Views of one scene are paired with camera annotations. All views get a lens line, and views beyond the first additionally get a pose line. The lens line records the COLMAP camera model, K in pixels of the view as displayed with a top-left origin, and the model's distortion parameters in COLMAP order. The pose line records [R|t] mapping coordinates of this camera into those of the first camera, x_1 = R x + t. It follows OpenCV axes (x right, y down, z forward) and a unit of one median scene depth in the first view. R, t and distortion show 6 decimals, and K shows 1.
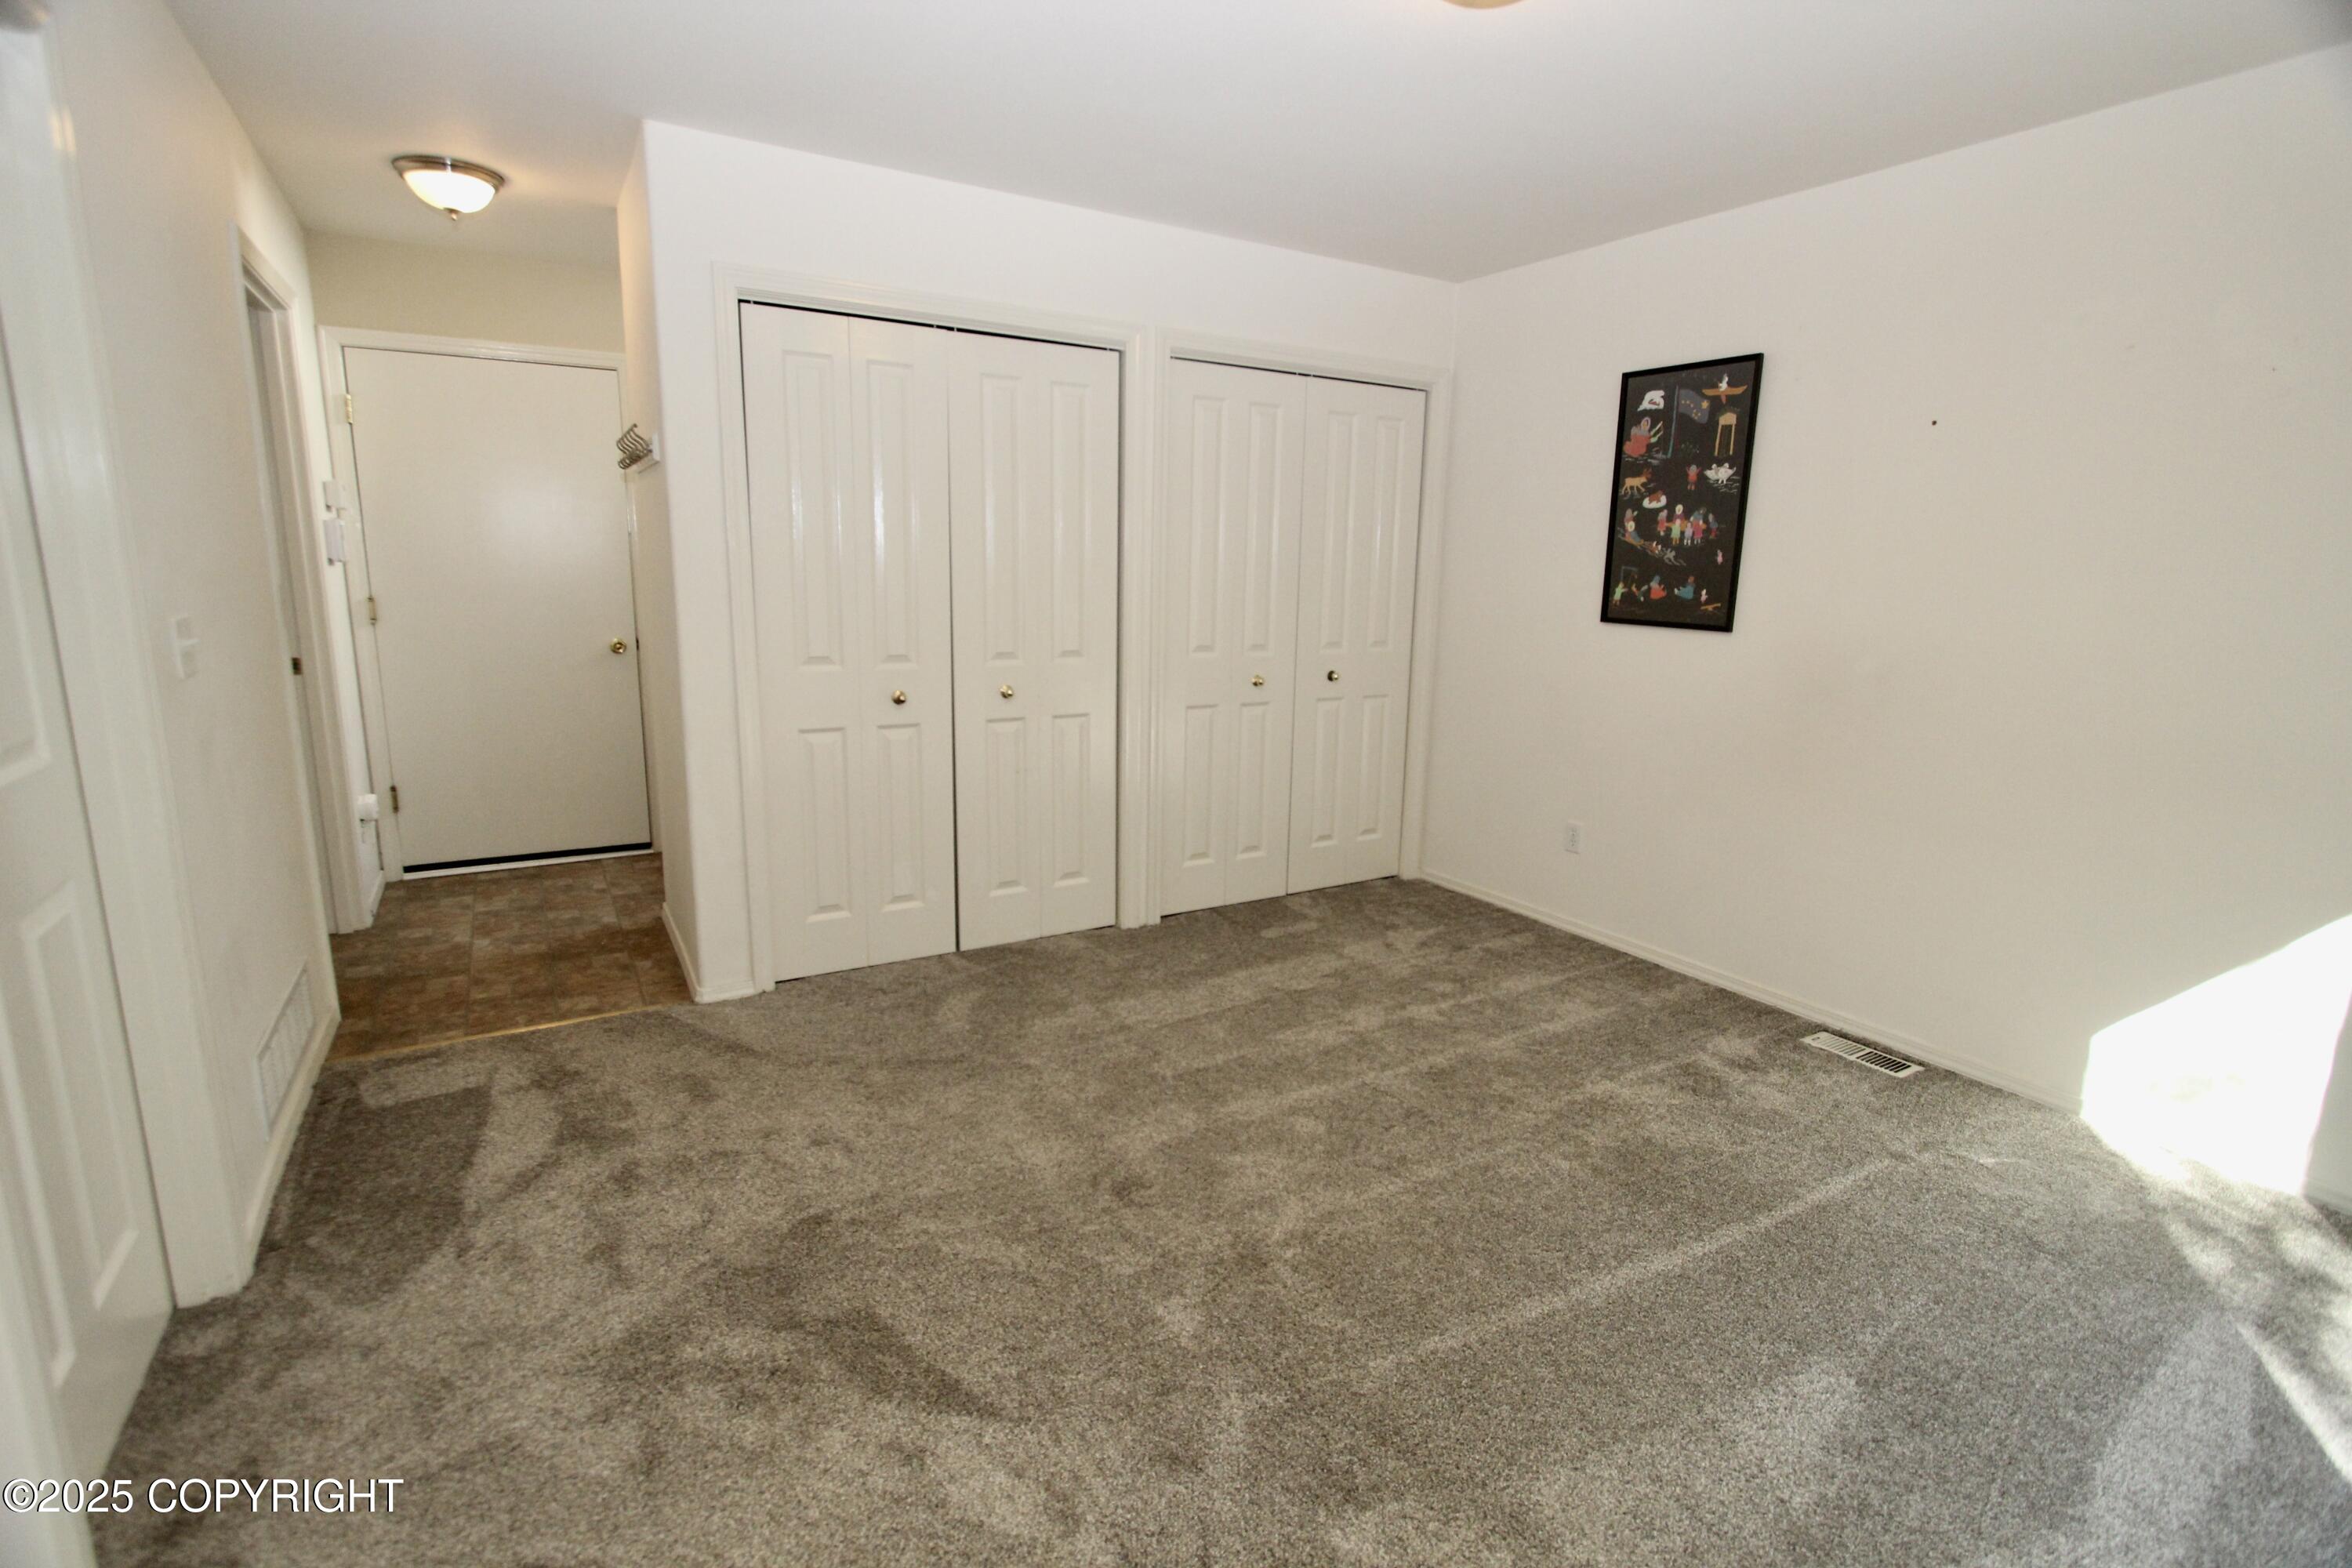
lens RADIAL K [[1089.6, 0, 1177.8], [0, 1089.6, 777.3], [0, 0, 1]] dist [-0.011764, 0.001515]
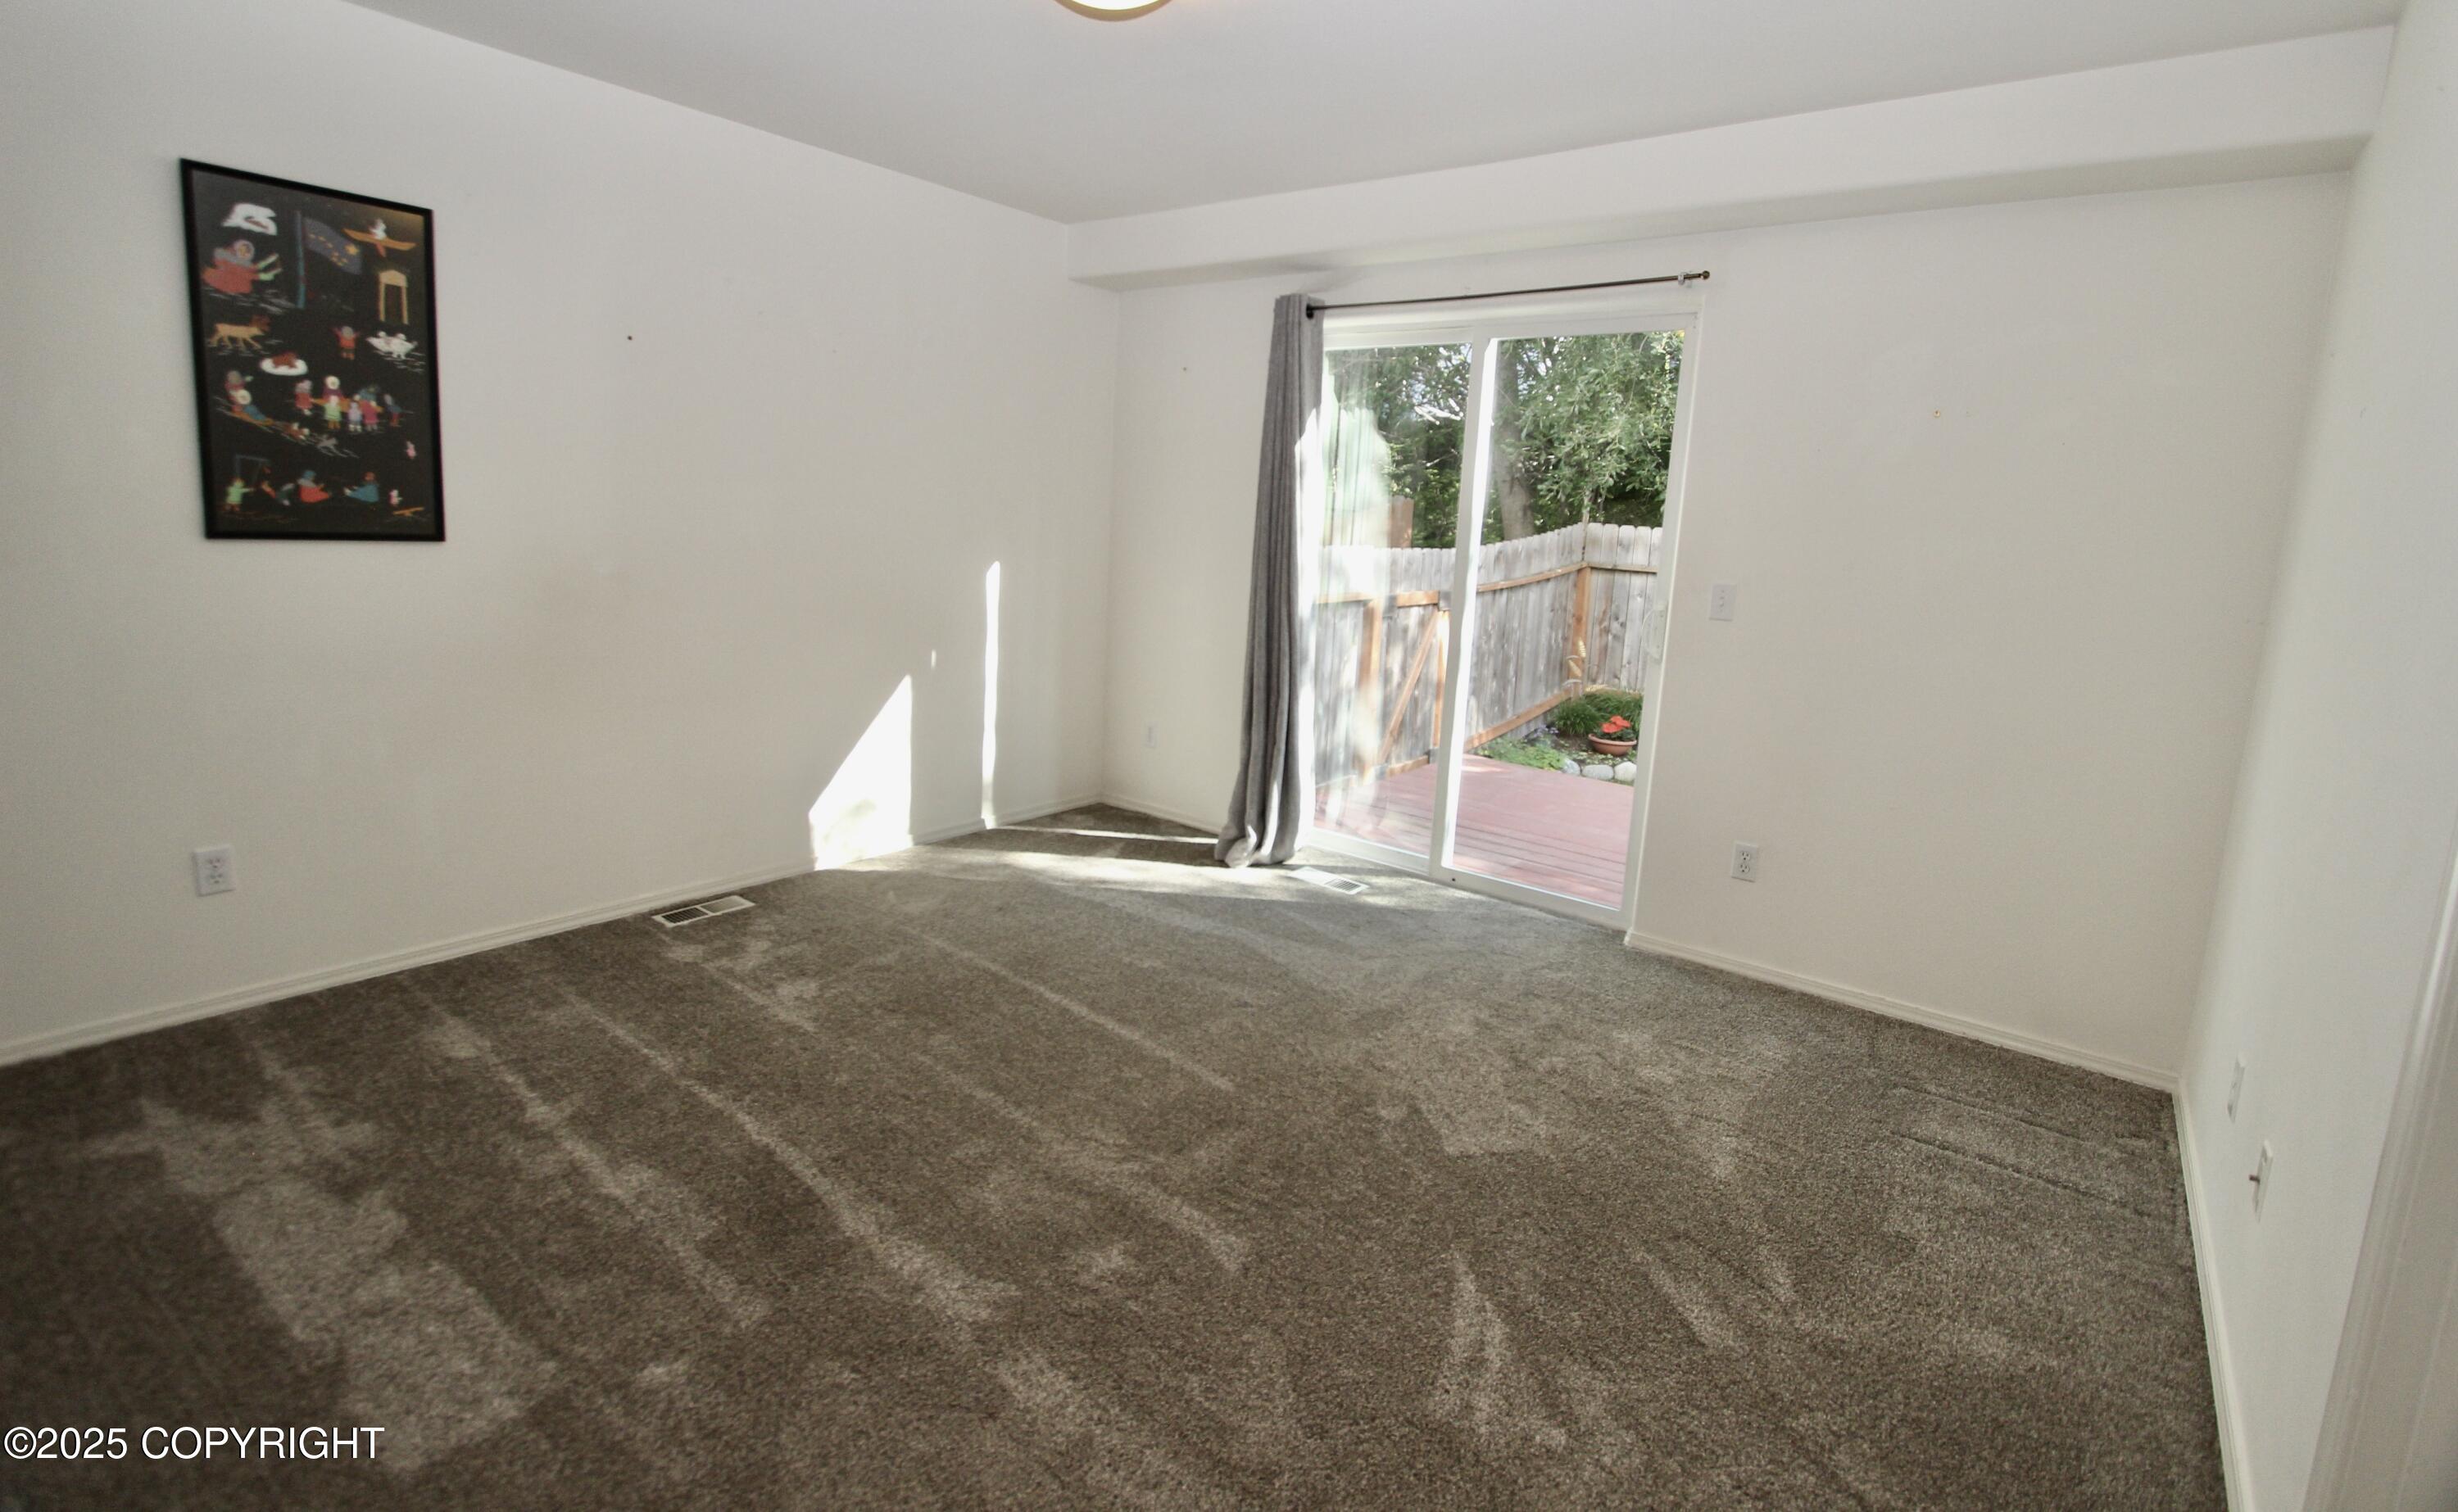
lens RADIAL K [[1176.2, 0, 1205.5], [0, 1176.2, 682.5], [0, 0, 1]] dist [-0.004873, -0.000659]
pose [[-0.352934, -0.173196, 0.919479, -0.526827], [0.129237, 0.964275, 0.231240, -0.155933], [-0.926680, 0.200443, -0.317942, 0.738516]]
